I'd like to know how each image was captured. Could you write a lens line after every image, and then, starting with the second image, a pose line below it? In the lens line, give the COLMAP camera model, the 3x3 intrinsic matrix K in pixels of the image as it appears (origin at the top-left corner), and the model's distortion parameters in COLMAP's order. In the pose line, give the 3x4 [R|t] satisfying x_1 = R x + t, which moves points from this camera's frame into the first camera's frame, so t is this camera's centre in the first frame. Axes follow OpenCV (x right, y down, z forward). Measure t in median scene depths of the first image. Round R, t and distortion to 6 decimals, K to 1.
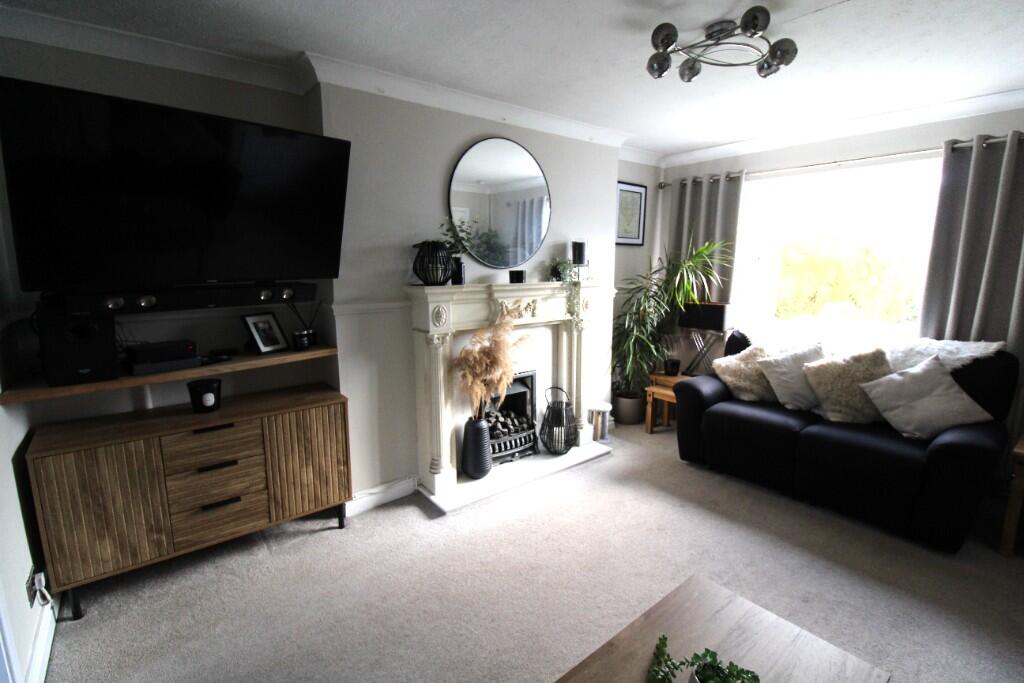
lens RADIAL K [[472.9, 0, 512.8], [0, 472.9, 341.1], [0, 0, 1]] dist [-0.015774, -0.001306]
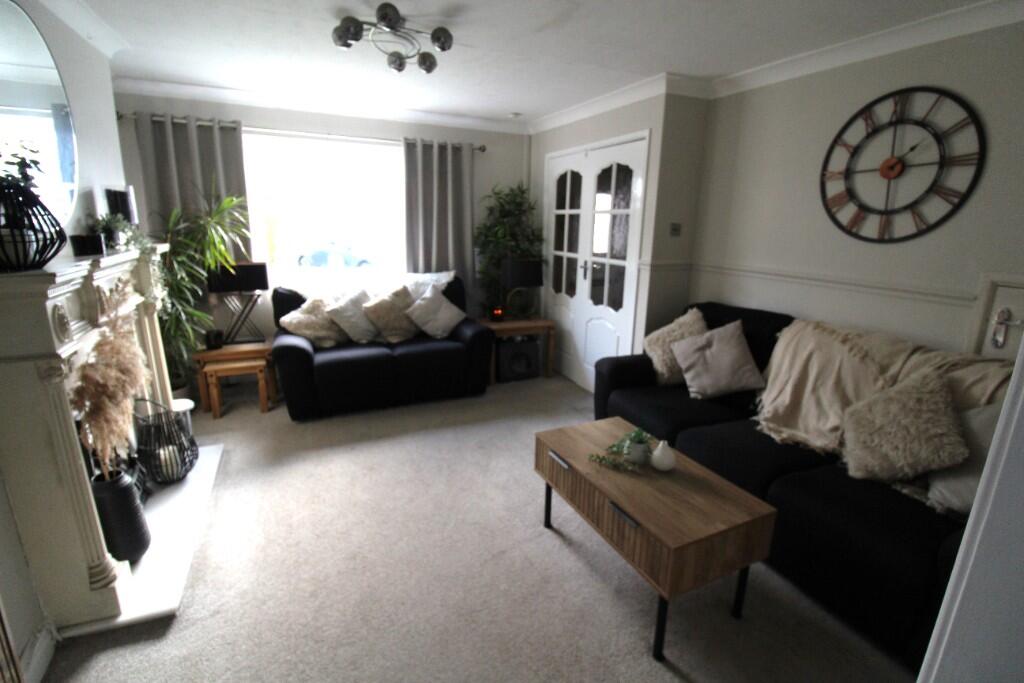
lens RADIAL K [[472.9, 0, 514.0], [0, 472.9, 344.1], [0, 0, 1]] dist [-0.015774, -0.001306]
pose [[0.234671, -0.241035, 0.941717, -0.493000], [0.135026, 0.967462, 0.213977, -0.066265], [-0.962651, 0.076942, 0.259581, 0.307340]]
